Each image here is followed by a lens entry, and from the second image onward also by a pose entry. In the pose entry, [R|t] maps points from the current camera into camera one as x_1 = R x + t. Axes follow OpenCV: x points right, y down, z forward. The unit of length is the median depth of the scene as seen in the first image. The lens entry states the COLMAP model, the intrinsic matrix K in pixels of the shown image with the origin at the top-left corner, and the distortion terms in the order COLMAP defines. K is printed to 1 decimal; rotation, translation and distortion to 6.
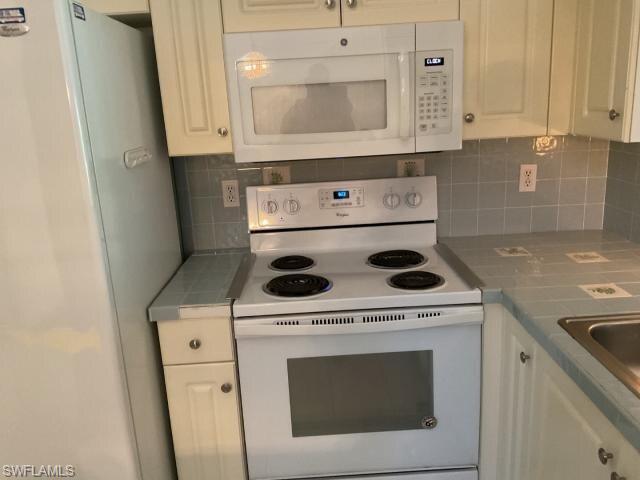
lens RADIAL K [[532.6, 0, 320.0], [0, 532.6, 240.0], [0, 0, 1]] dist [0.116708, -0.168768]
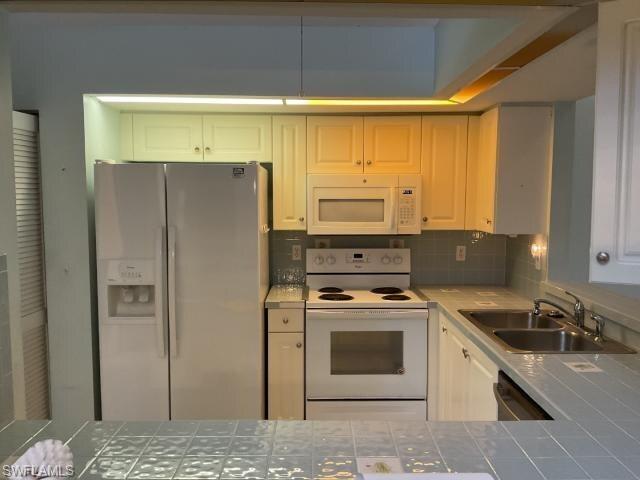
lens RADIAL K [[532.6, 0, 320.0], [0, 532.6, 240.0], [0, 0, 1]] dist [0.116708, -0.168768]
pose [[0.998567, 0.053512, 0.000701, -0.112872], [-0.052670, 0.984997, -0.164337, 0.200268], [-0.009484, 0.164065, 0.986404, -0.959637]]
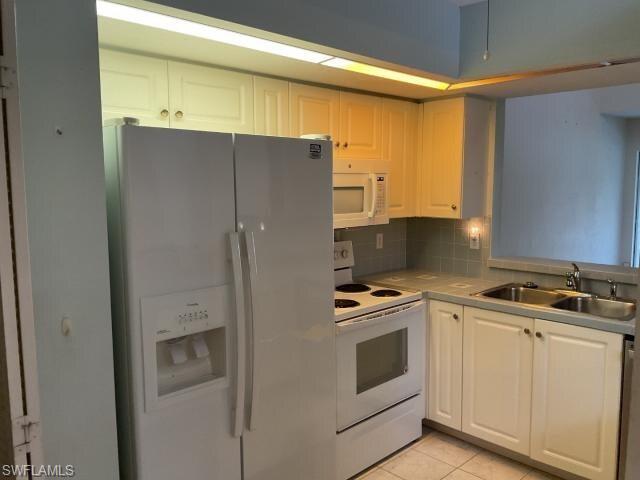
lens RADIAL K [[532.6, 0, 320.0], [0, 532.6, 240.0], [0, 0, 1]] dist [0.116708, -0.168768]
pose [[0.723742, -0.024646, 0.689630, -1.211145], [0.140738, 0.983629, -0.112546, 0.067352], [-0.675567, 0.178512, 0.715362, -0.177031]]
